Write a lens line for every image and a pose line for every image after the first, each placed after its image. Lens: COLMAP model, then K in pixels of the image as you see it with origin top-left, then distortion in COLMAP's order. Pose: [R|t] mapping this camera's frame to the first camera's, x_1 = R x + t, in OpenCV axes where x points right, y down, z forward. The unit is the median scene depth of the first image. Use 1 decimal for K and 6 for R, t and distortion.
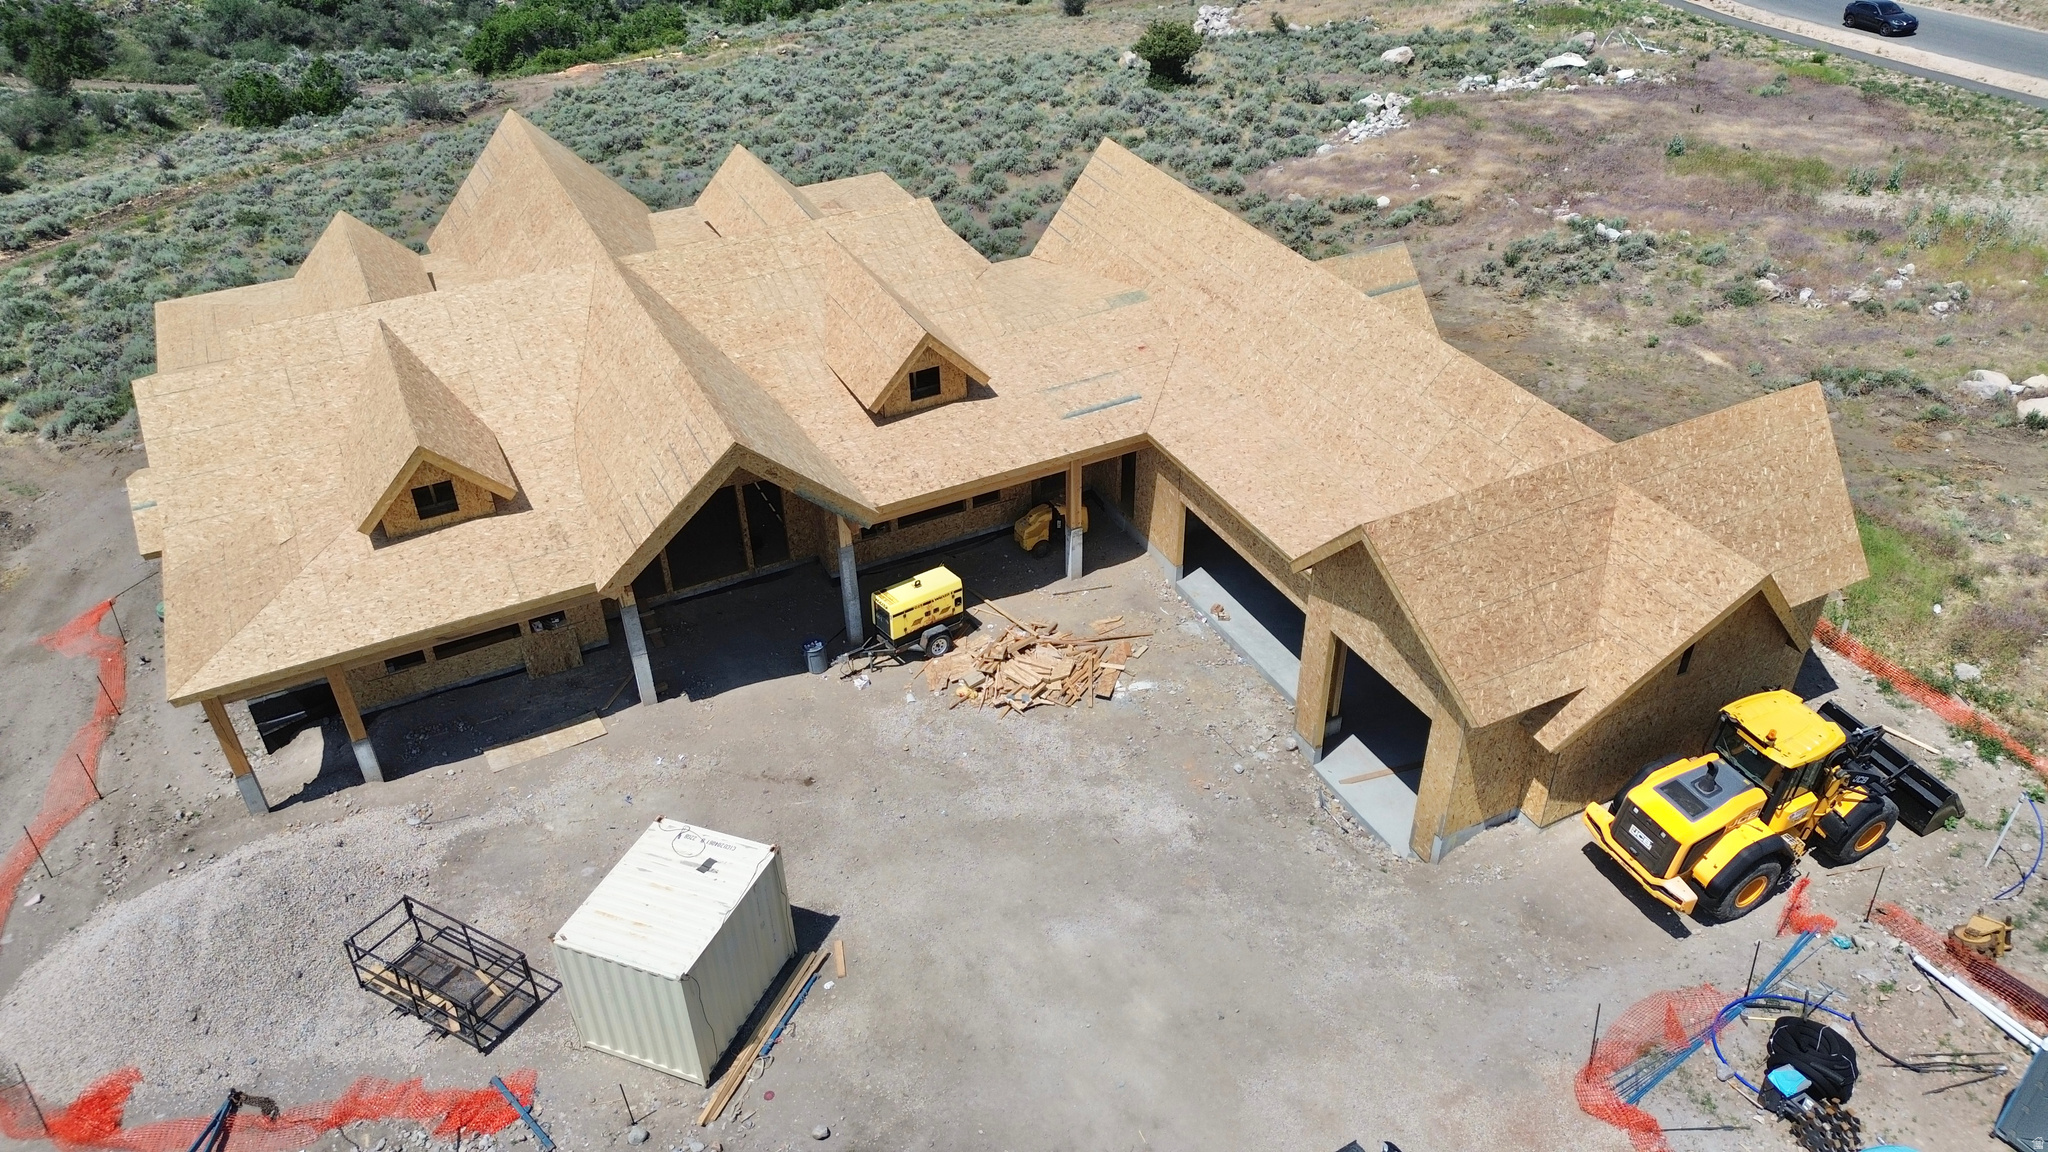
lens RADIAL K [[1441.8, 0, 1039.1], [0, 1441.8, 566.6], [0, 0, 1]] dist [0.078855, -0.081246]
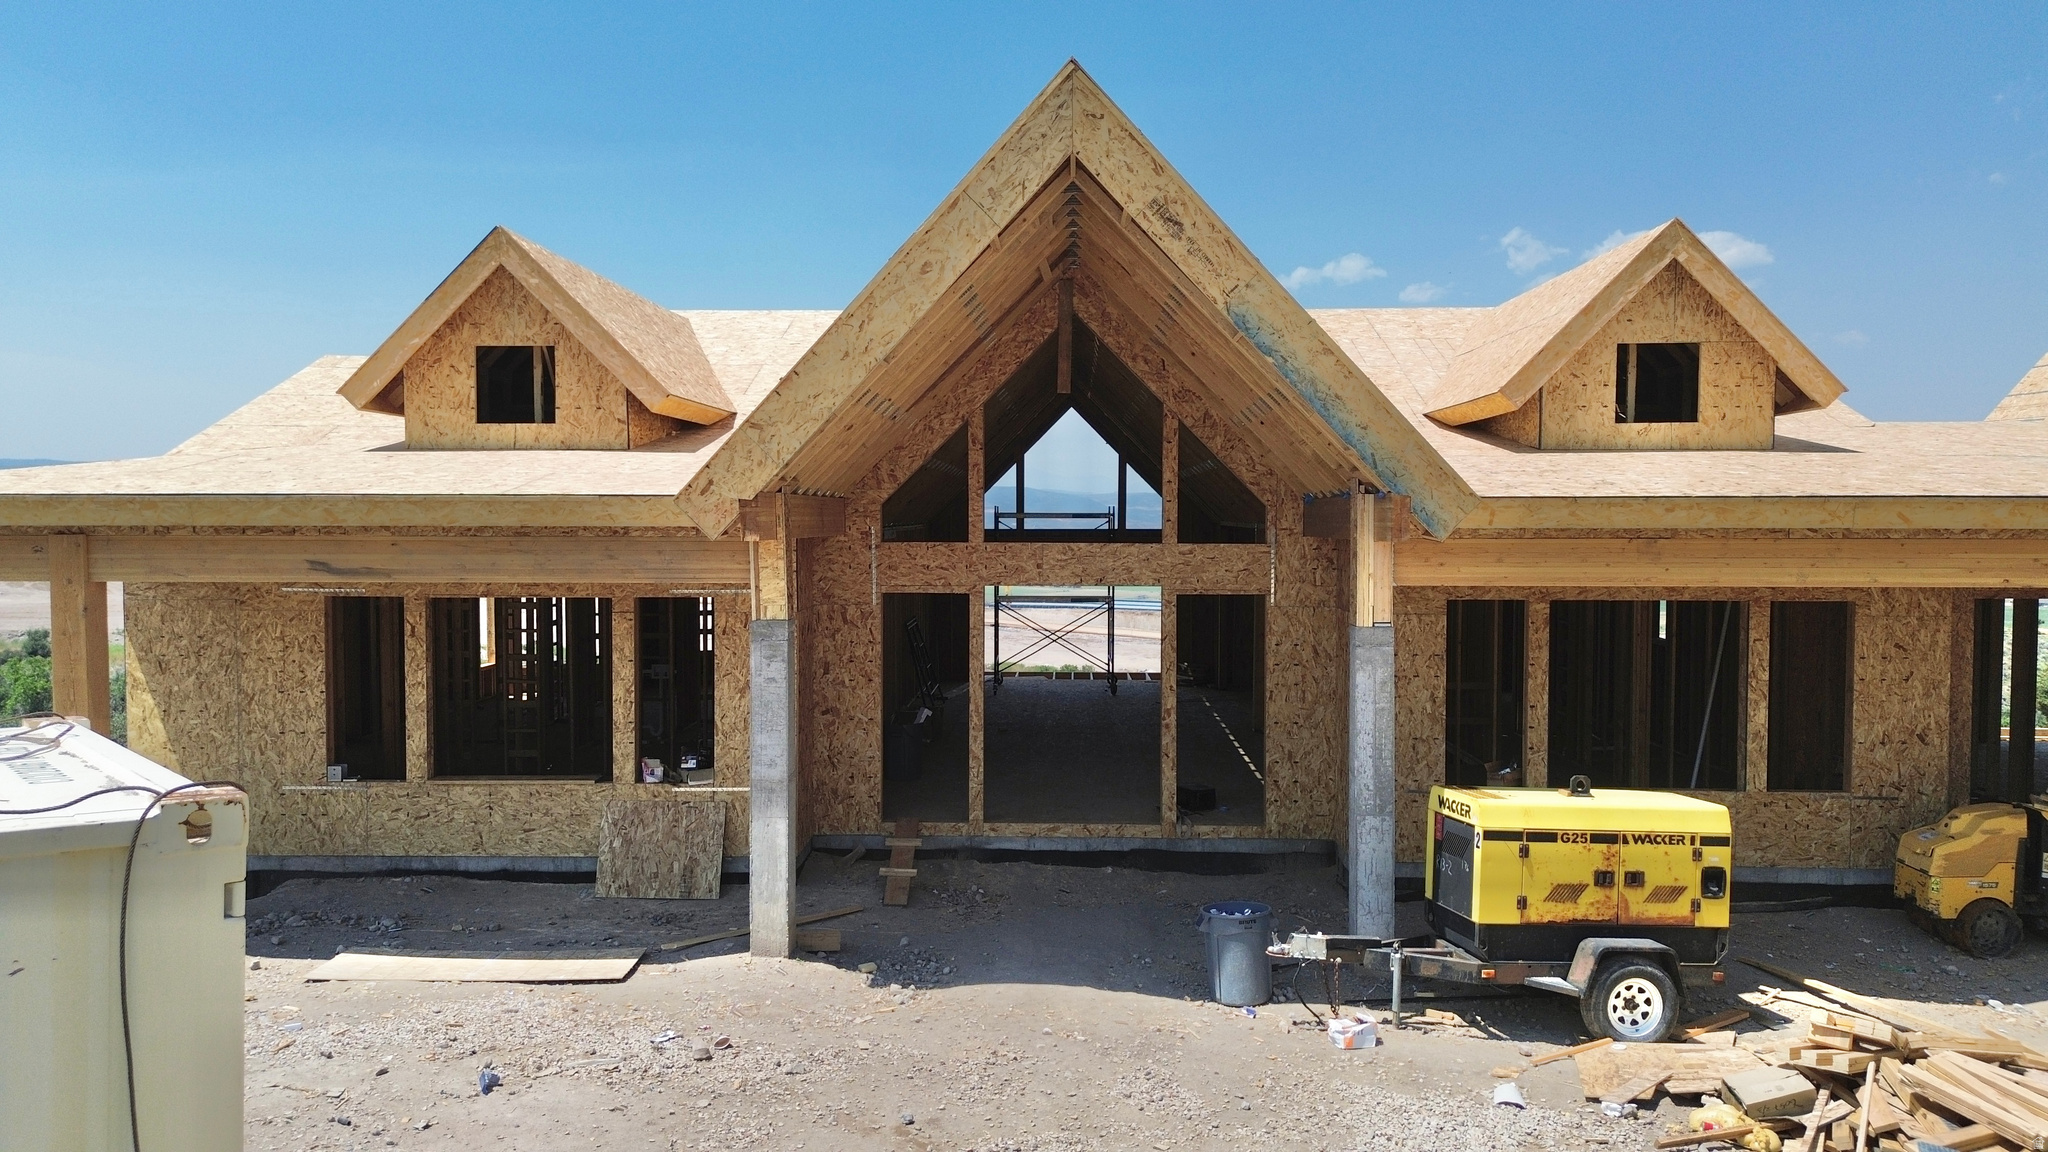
lens RADIAL K [[1441.8, 0, 1031.6], [0, 1441.8, 570.1], [0, 0, 1]] dist [0.078855, -0.081246]
pose [[0.877609, 0.031292, -0.478355, -0.043261], [-0.285926, 0.835105, -0.469942, 0.188810], [0.384771, 0.549200, 0.741843, 0.793845]]
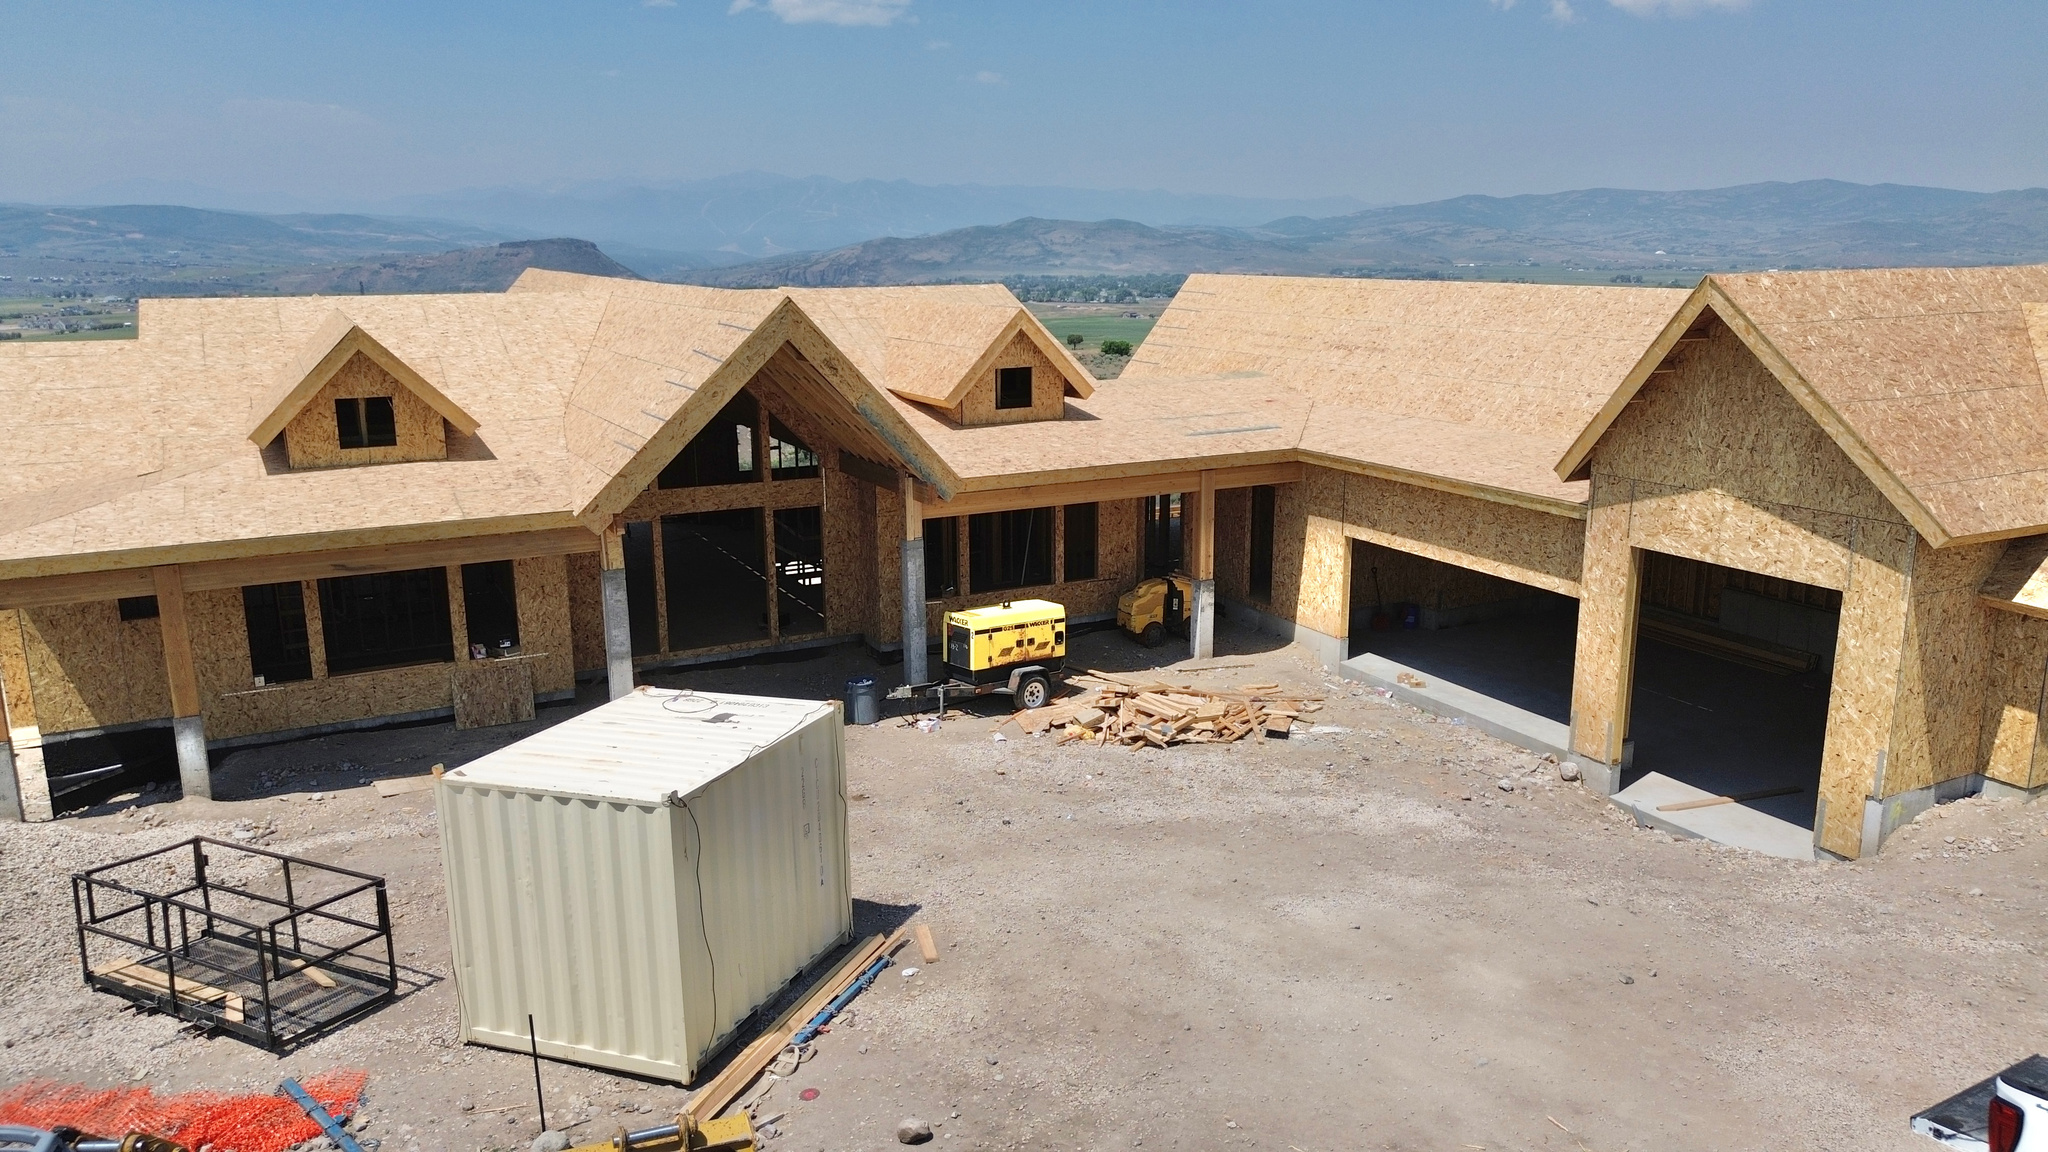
lens RADIAL K [[1441.8, 0, 1037.0], [0, 1441.8, 568.5], [0, 0, 1]] dist [0.078855, -0.081246]
pose [[0.999907, 0.002873, 0.013346, -0.091937], [0.002447, 0.924054, -0.382254, 0.322074], [-0.013431, 0.382251, 0.923961, 0.366802]]
